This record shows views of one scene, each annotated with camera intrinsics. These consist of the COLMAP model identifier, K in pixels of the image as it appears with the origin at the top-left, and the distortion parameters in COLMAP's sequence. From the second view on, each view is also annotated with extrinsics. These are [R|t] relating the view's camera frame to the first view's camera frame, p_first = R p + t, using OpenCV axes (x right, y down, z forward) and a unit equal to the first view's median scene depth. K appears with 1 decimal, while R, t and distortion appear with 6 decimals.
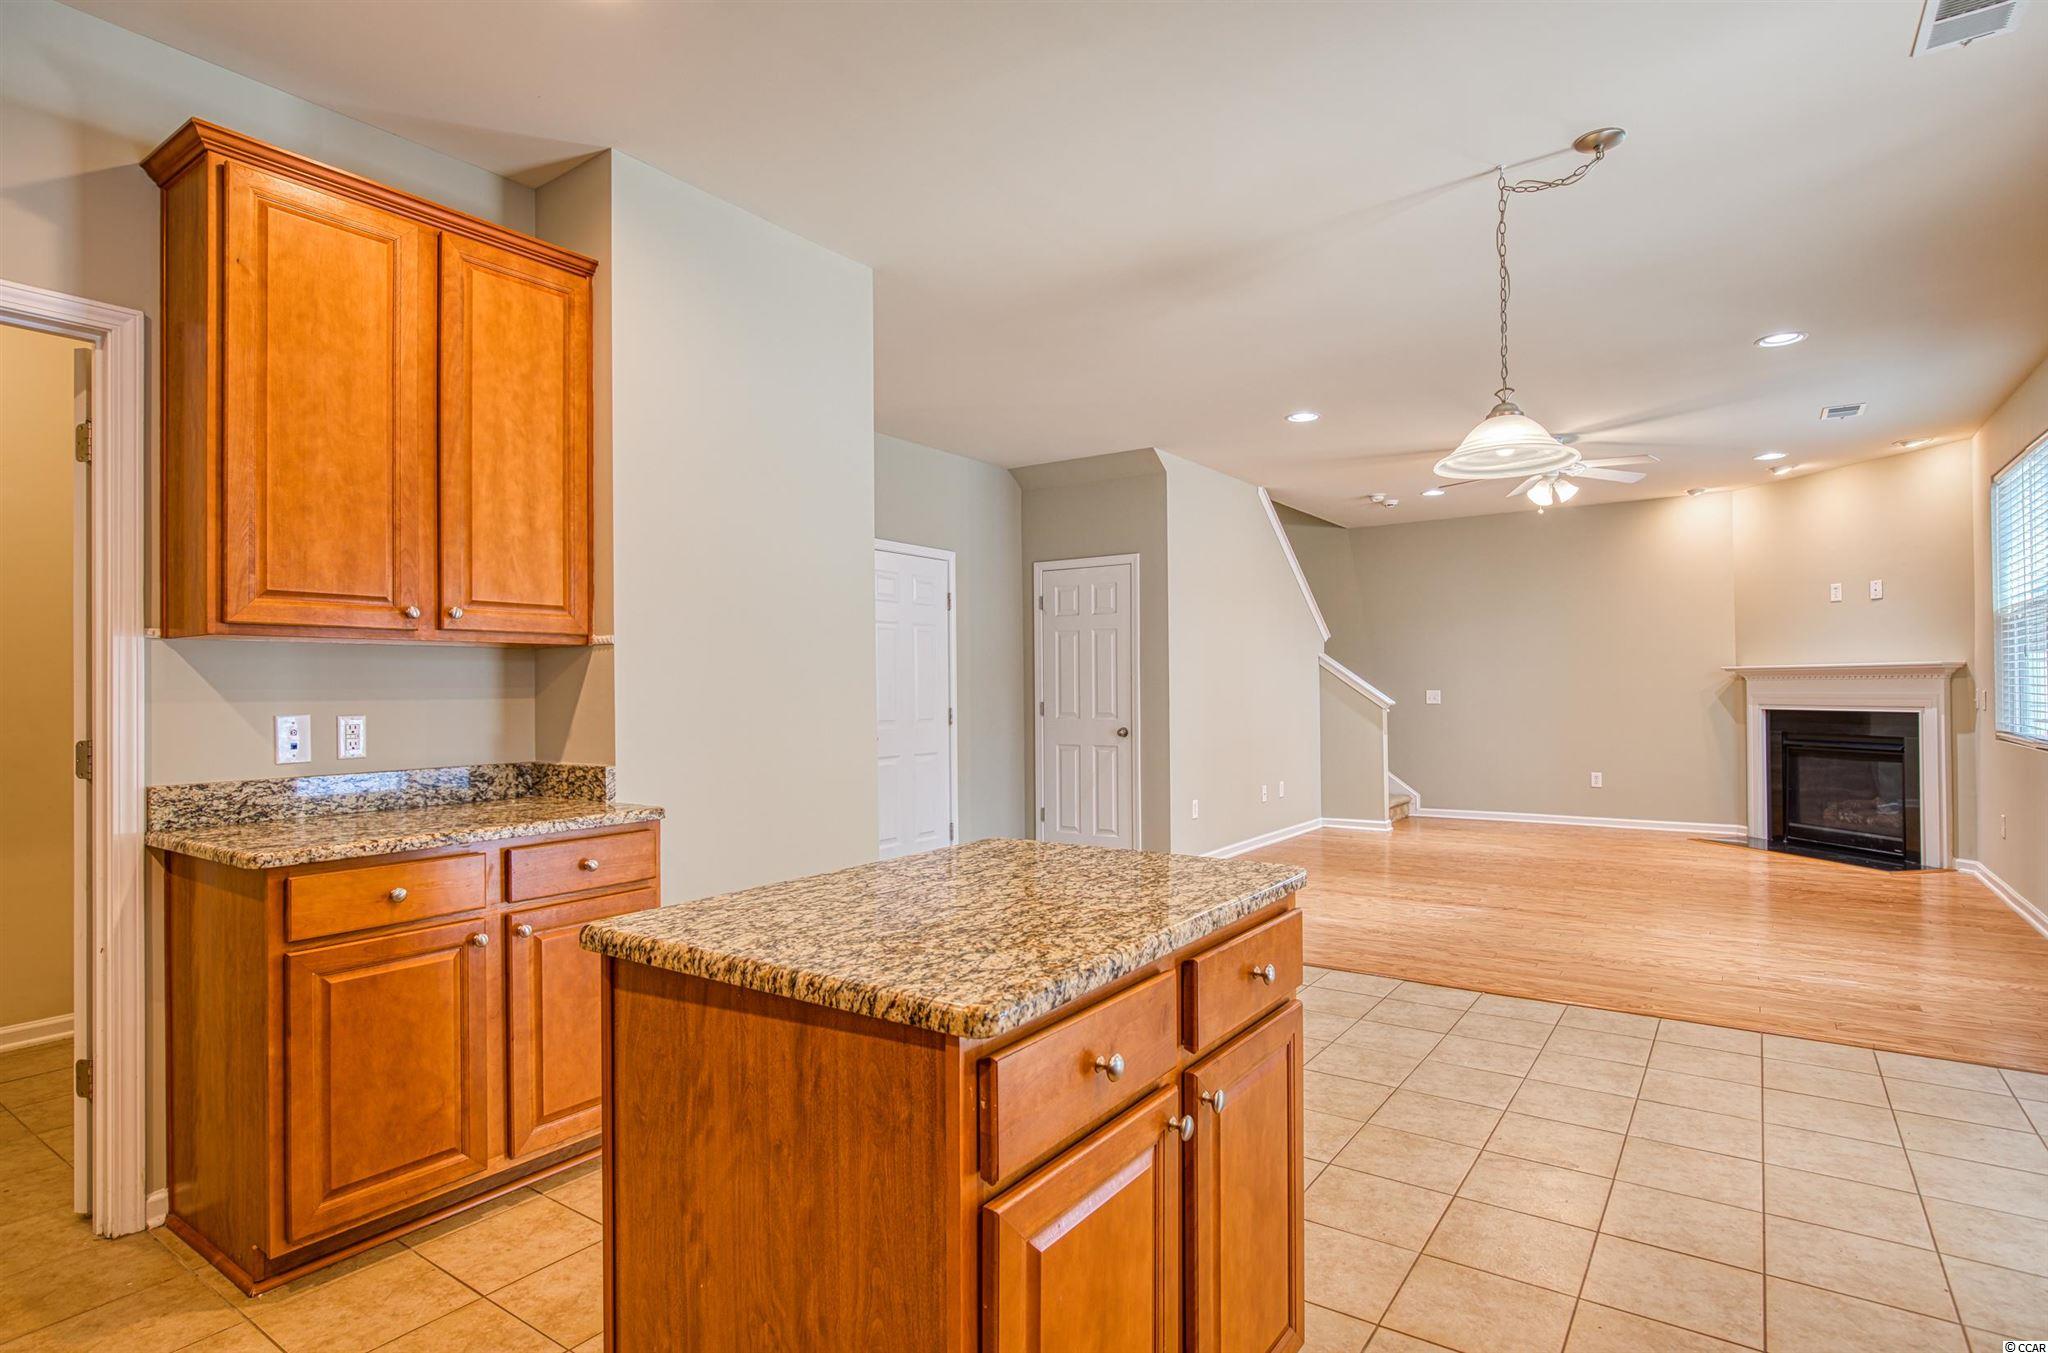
lens RADIAL K [[1064.9, 0, 1016.1], [0, 1064.9, 680.8], [0, 0, 1]] dist [-0.008609, 0.000471]
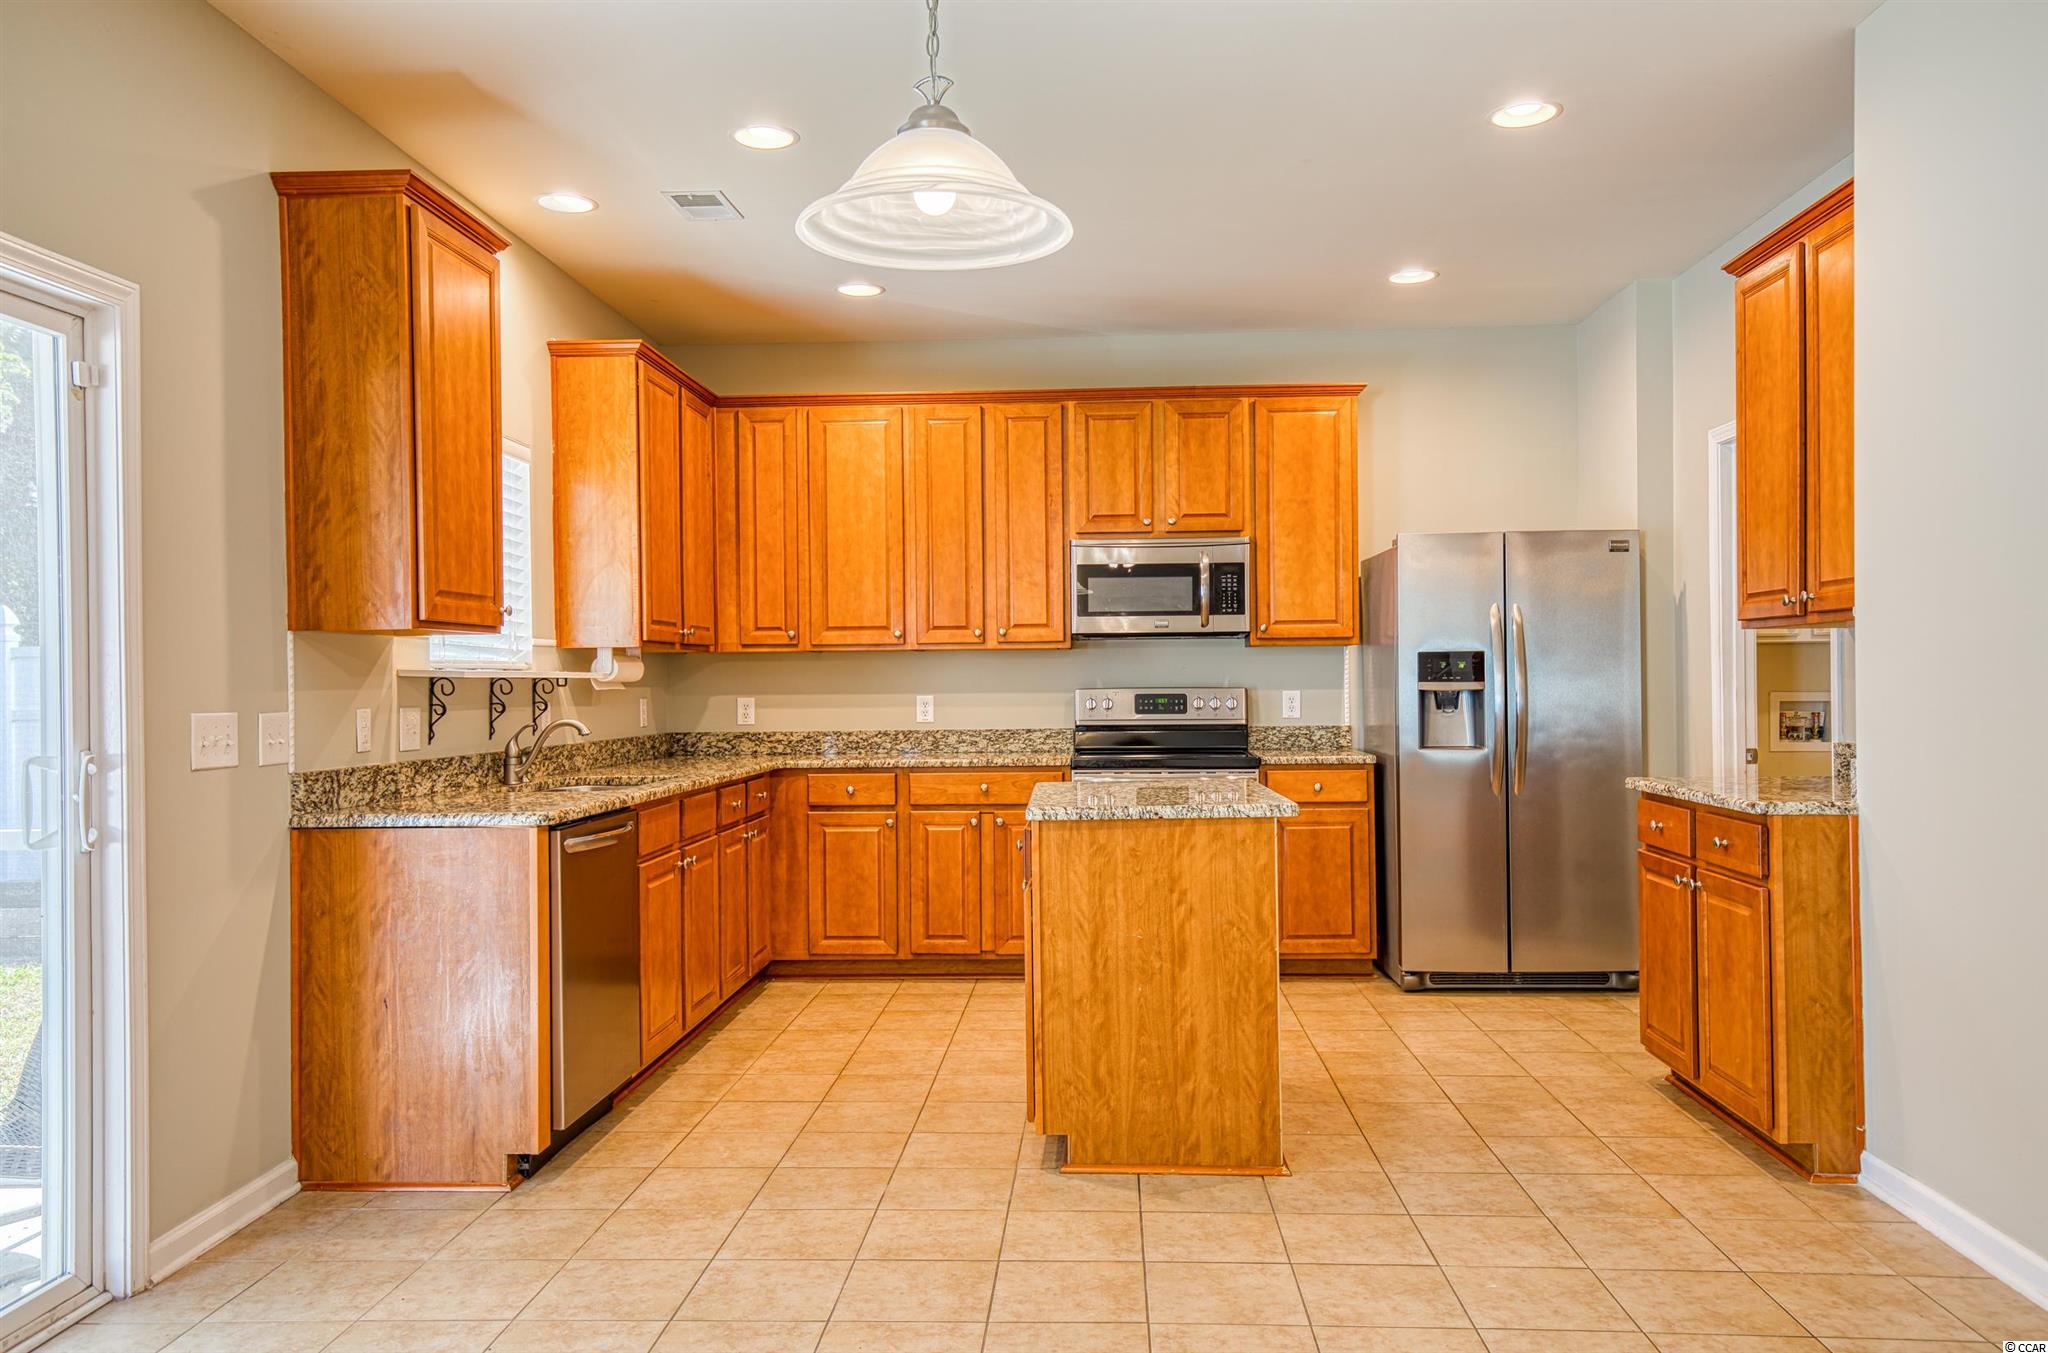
lens RADIAL K [[1501.9, 0, 1035.1], [0, 1501.9, 676.7], [0, 0, 1]] dist [0.032987, 0.011529]
pose [[-0.843997, 0.015220, -0.536132, 0.364945], [0.021136, 0.999765, -0.004892, 0.002620], [0.535932, -0.015461, -0.844120, 0.734250]]
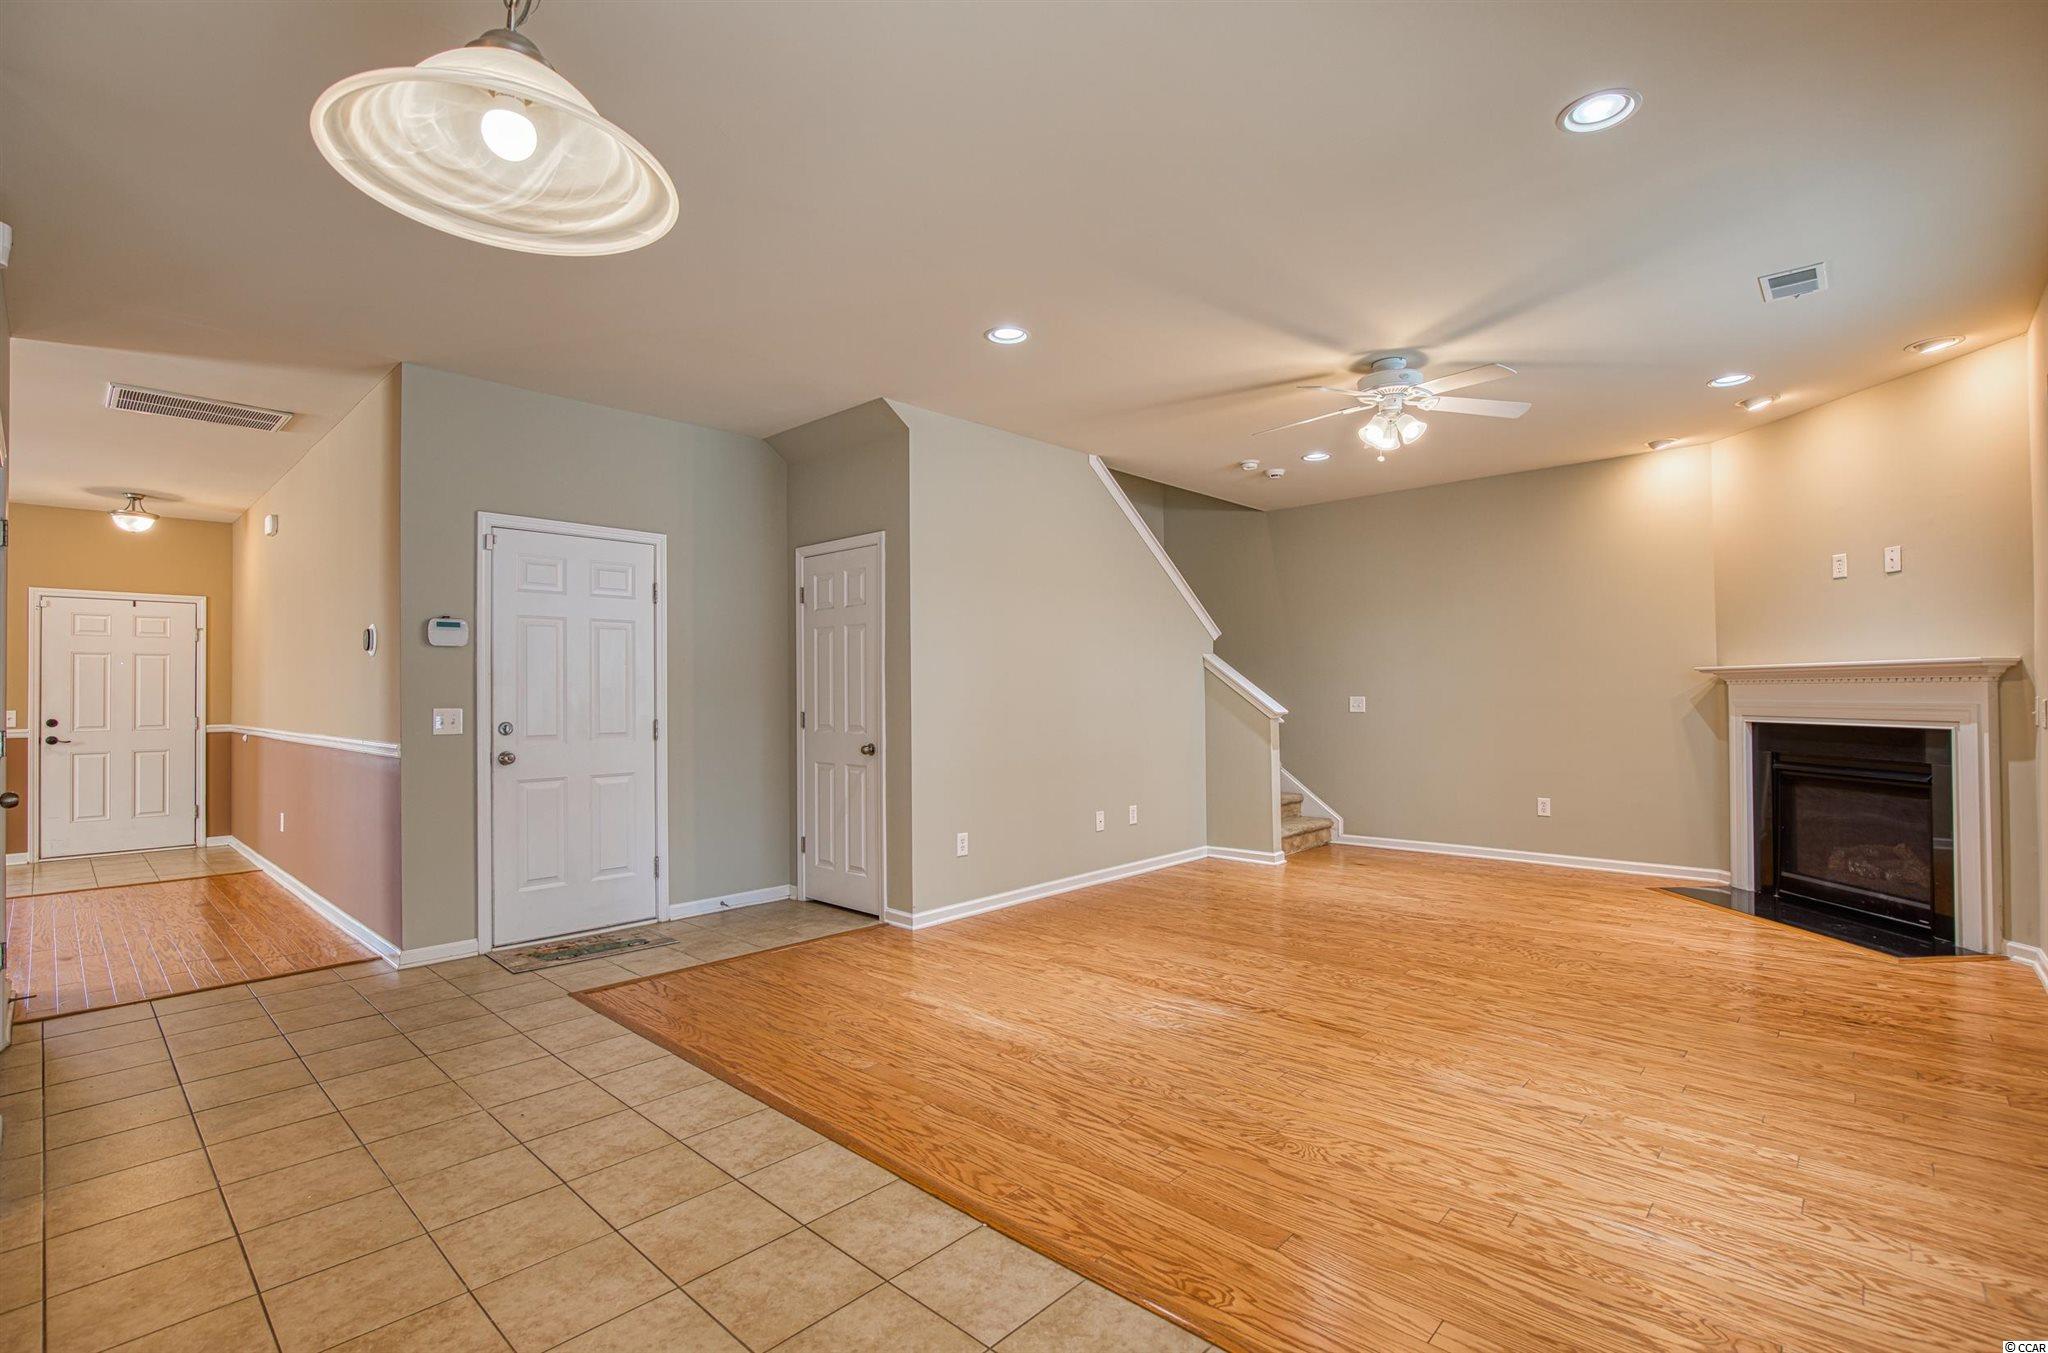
lens RADIAL K [[946.9, 0, 1021.3], [0, 946.9, 679.1], [0, 0, 1]] dist [-0.024684, 0.004635]
pose [[0.990167, -0.002932, -0.139858, 0.325399], [0.002017, 0.999976, -0.006685, -0.000802], [0.139874, 0.006337, 0.990149, 0.300703]]
